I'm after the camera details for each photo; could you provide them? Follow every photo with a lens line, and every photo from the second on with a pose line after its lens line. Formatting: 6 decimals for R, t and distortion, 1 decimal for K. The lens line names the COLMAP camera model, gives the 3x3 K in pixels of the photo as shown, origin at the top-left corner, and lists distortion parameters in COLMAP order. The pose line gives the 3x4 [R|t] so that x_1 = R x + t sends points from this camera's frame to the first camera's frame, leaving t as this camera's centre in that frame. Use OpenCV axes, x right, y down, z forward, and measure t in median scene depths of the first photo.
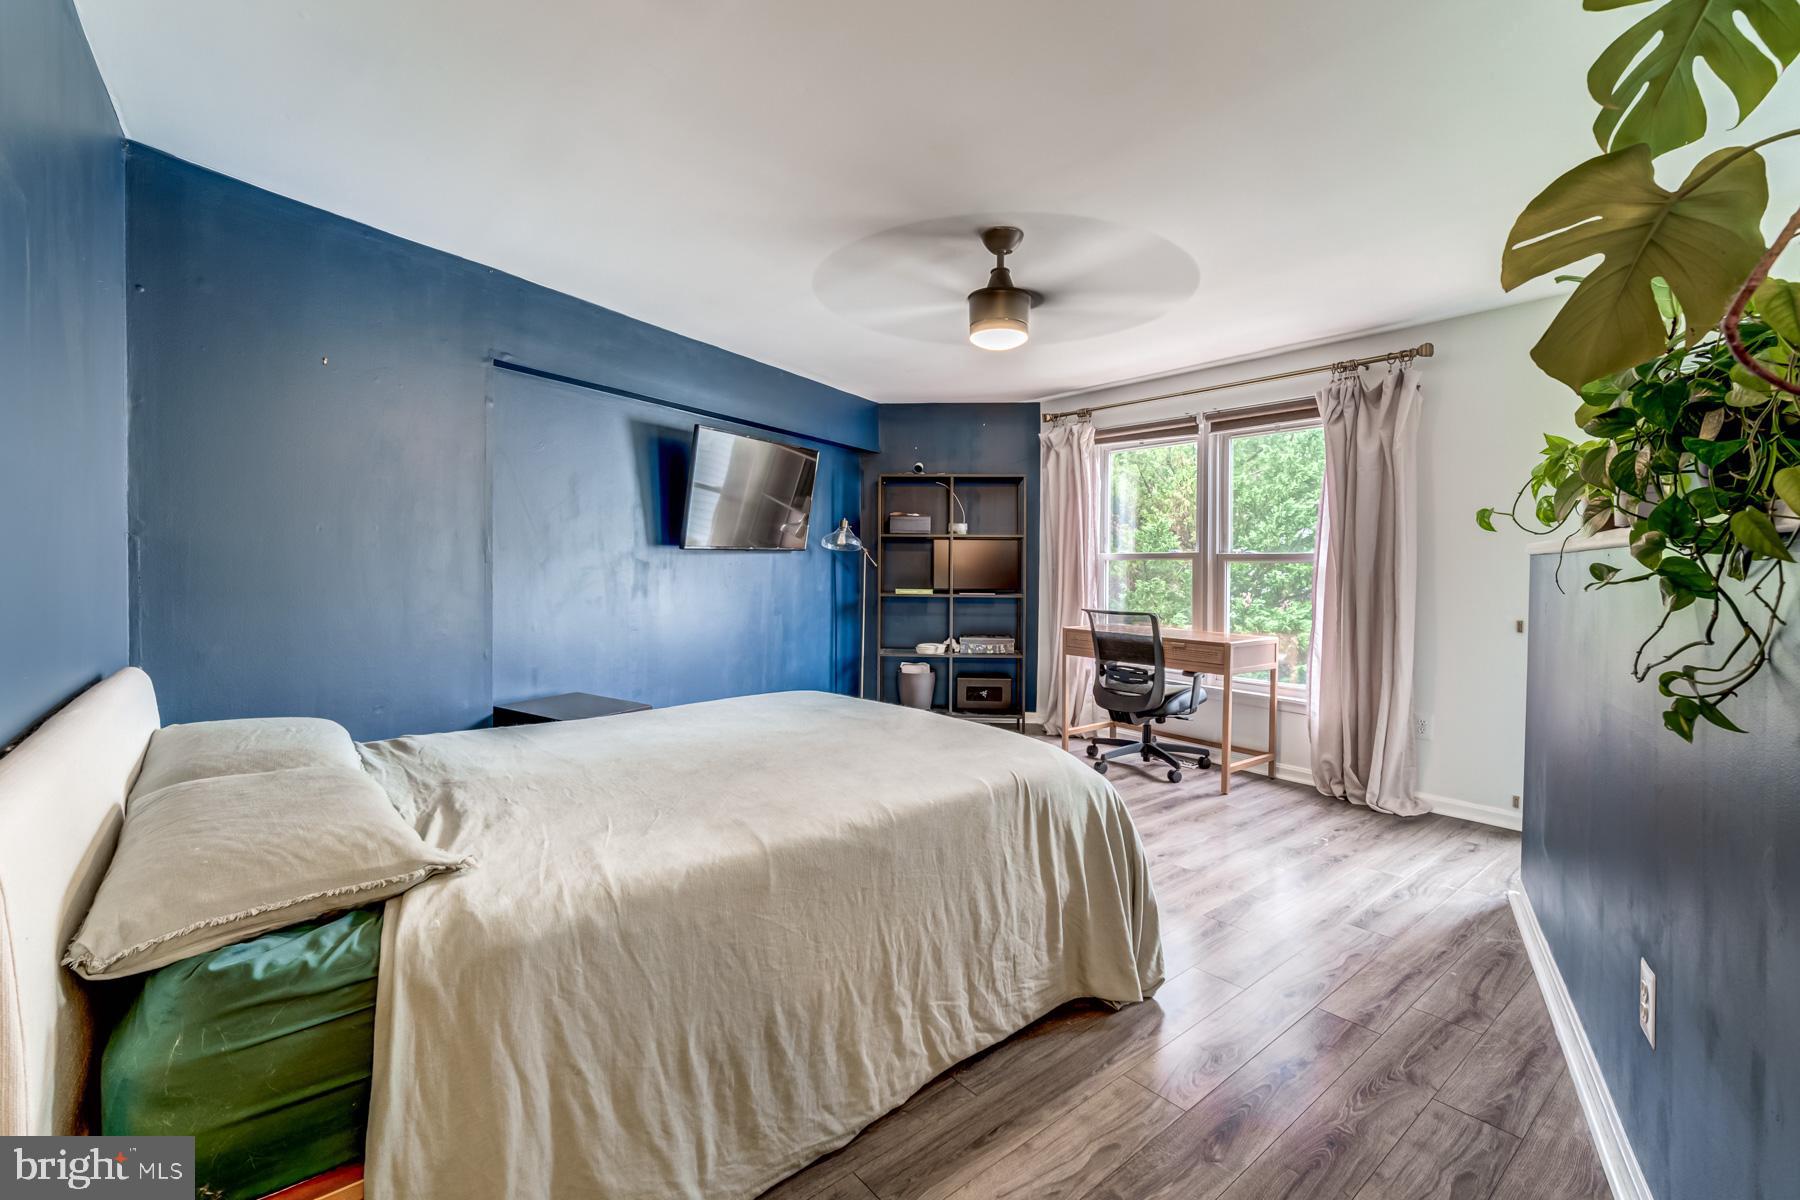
lens RADIAL K [[779.5, 0, 884.5], [0, 779.5, 571.7], [0, 0, 1]] dist [0.007000, -0.000585]
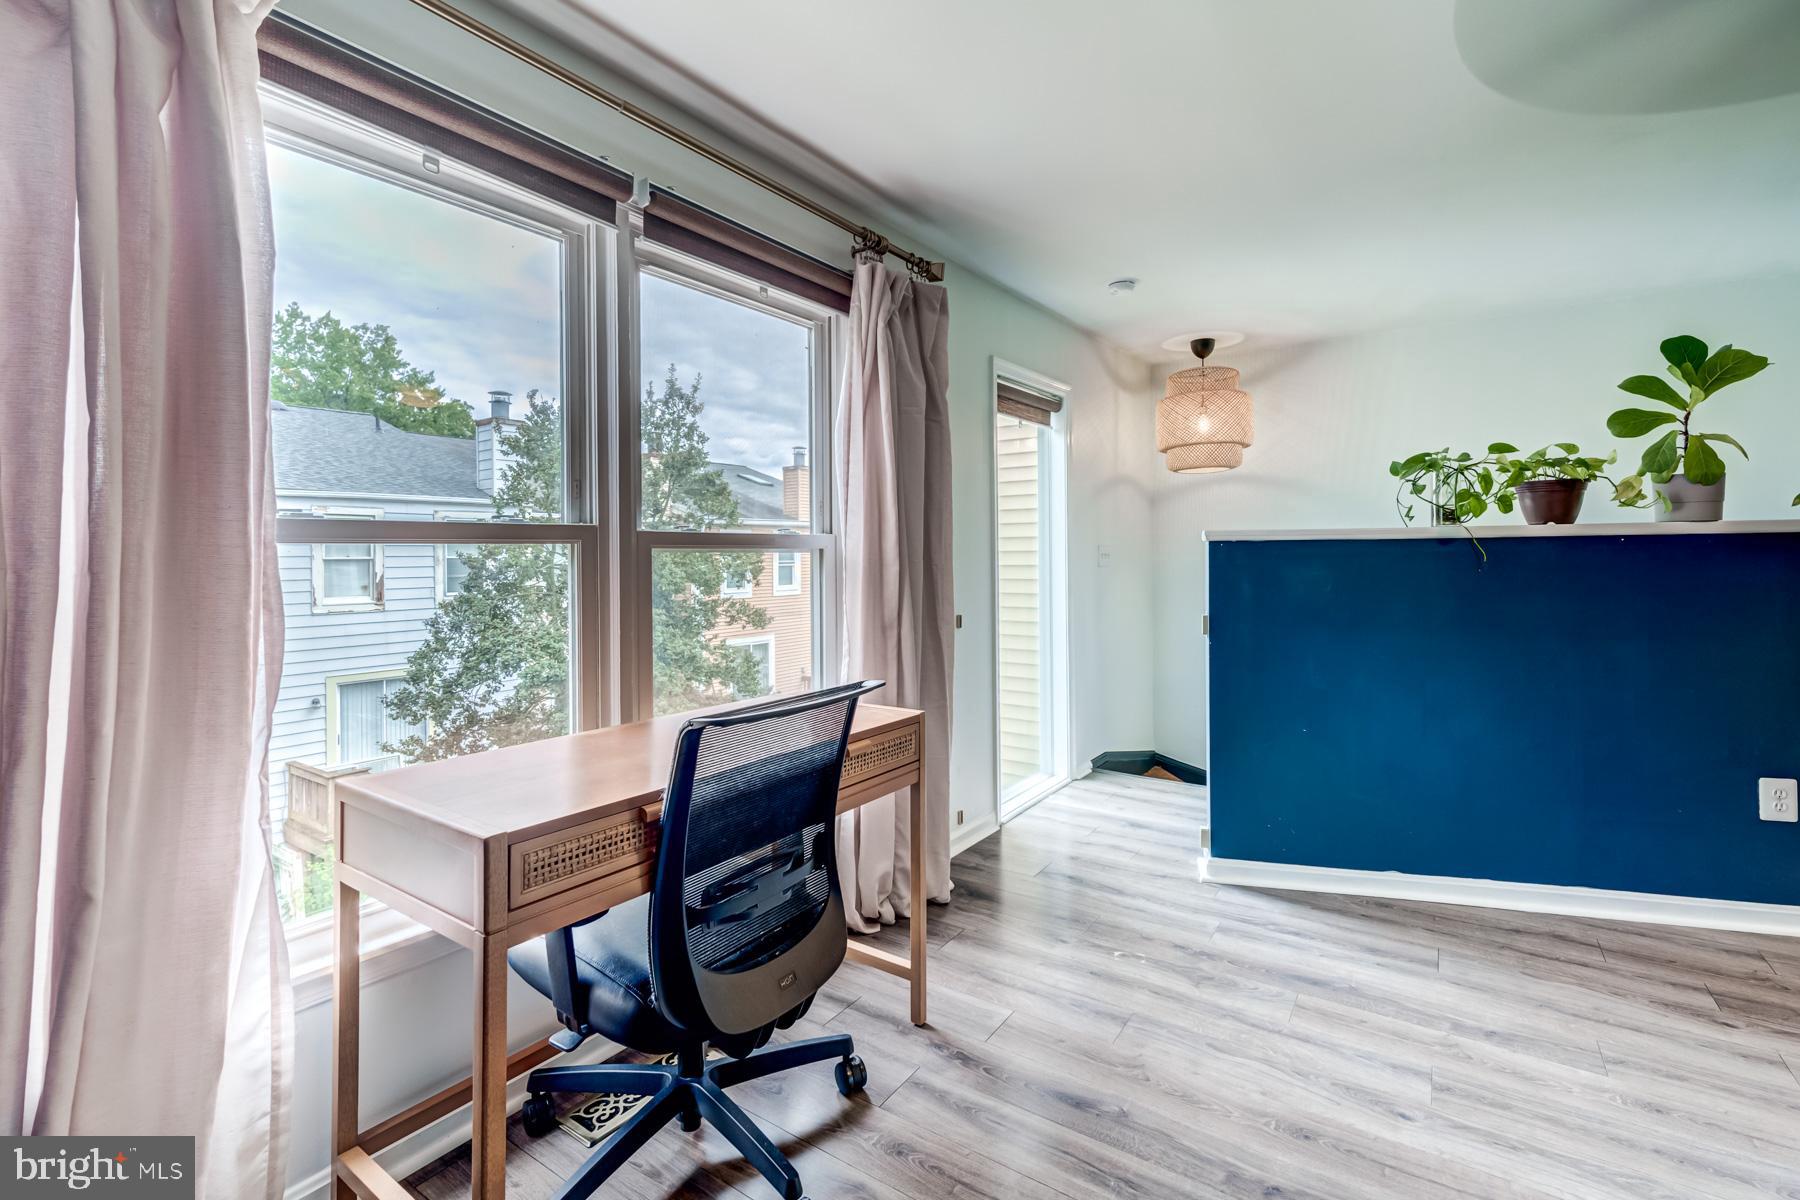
lens RADIAL K [[779.5, 0, 929.7], [0, 779.5, 559.9], [0, 0, 1]] dist [0.007000, -0.000585]
pose [[-0.310381, -0.000926, 0.950612, -0.024230], [0.018076, 0.999813, 0.006876, -0.006540], [-0.950440, 0.019318, -0.310306, 0.957518]]
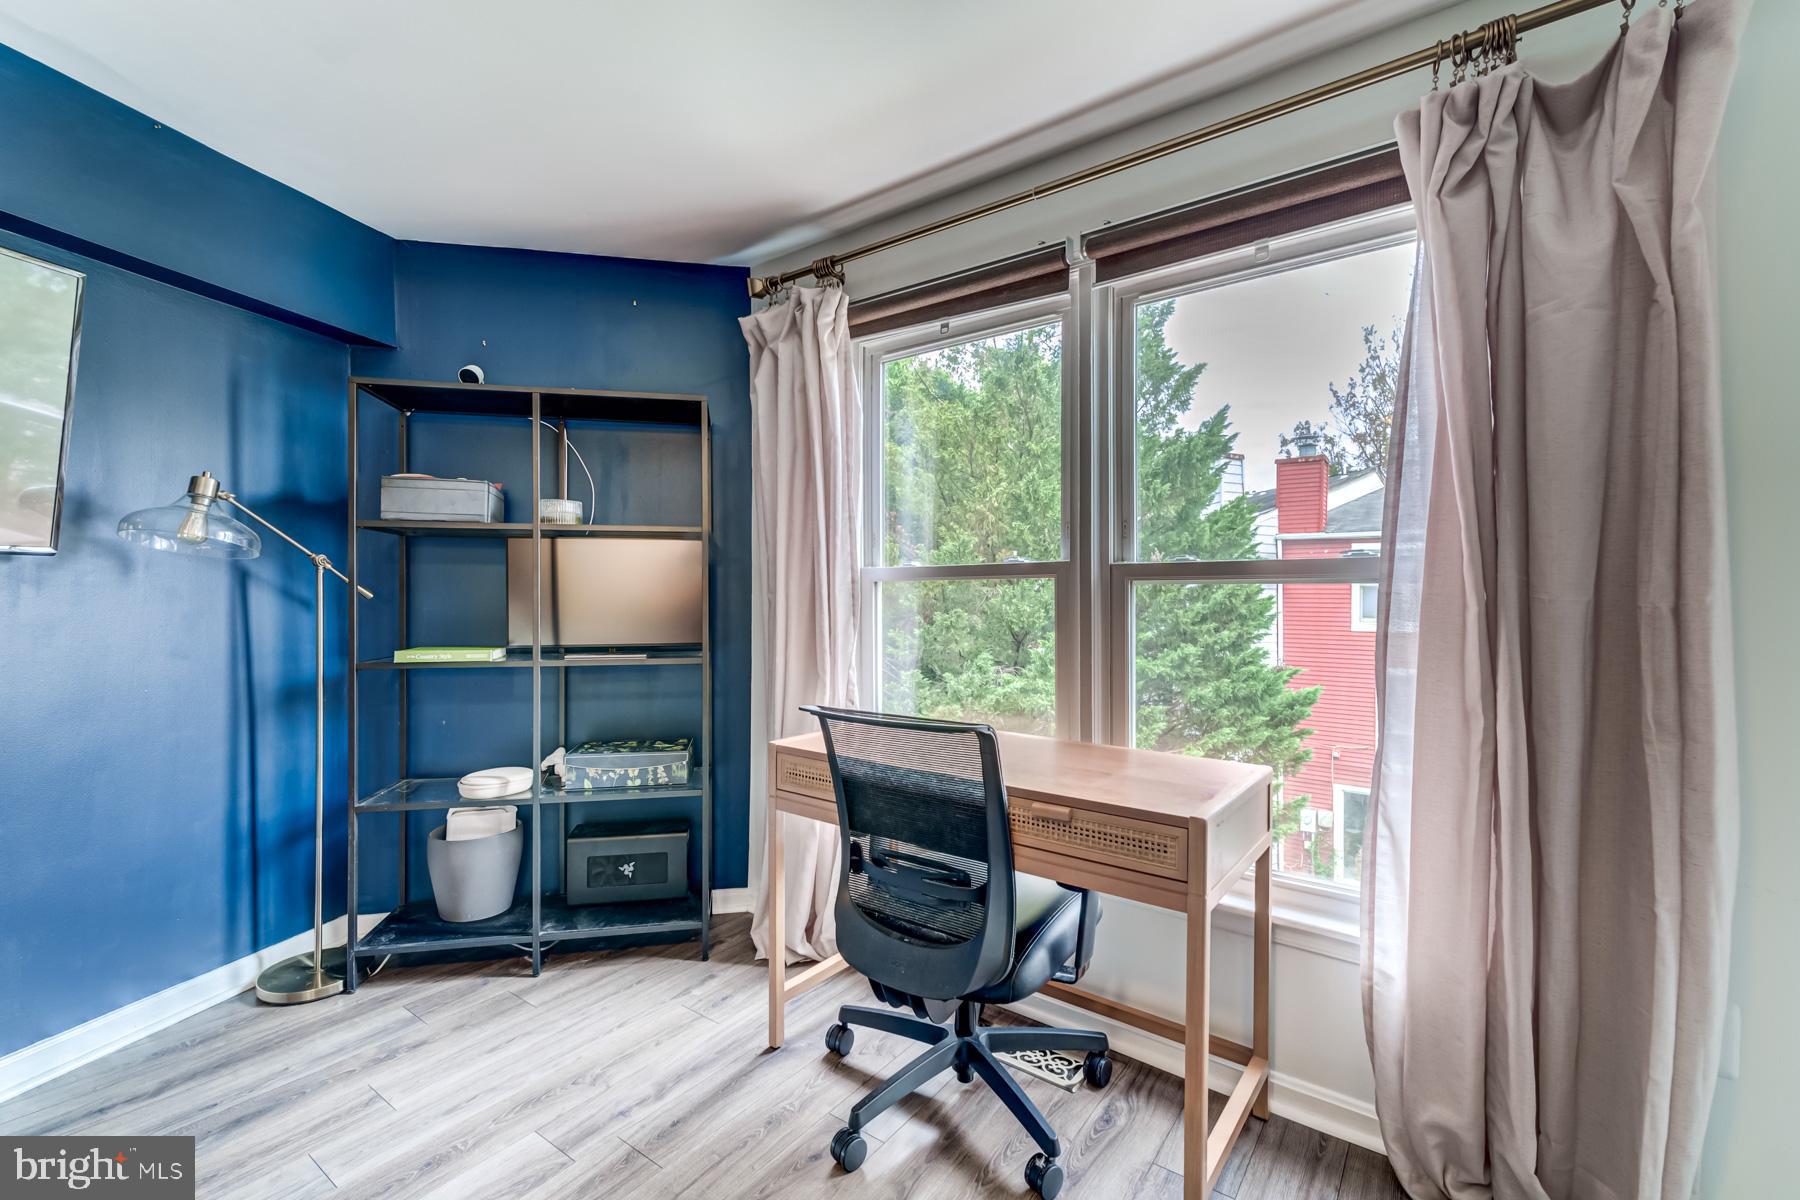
lens RADIAL K [[779.5, 0, 899.9], [0, 779.5, 594.8], [0, 0, 1]] dist [0.007000, -0.000585]
pose [[0.963913, -0.006369, 0.266142, 0.189836], [0.008757, 0.999931, -0.007787, -0.002777], [-0.266074, 0.009836, 0.963902, 0.593852]]
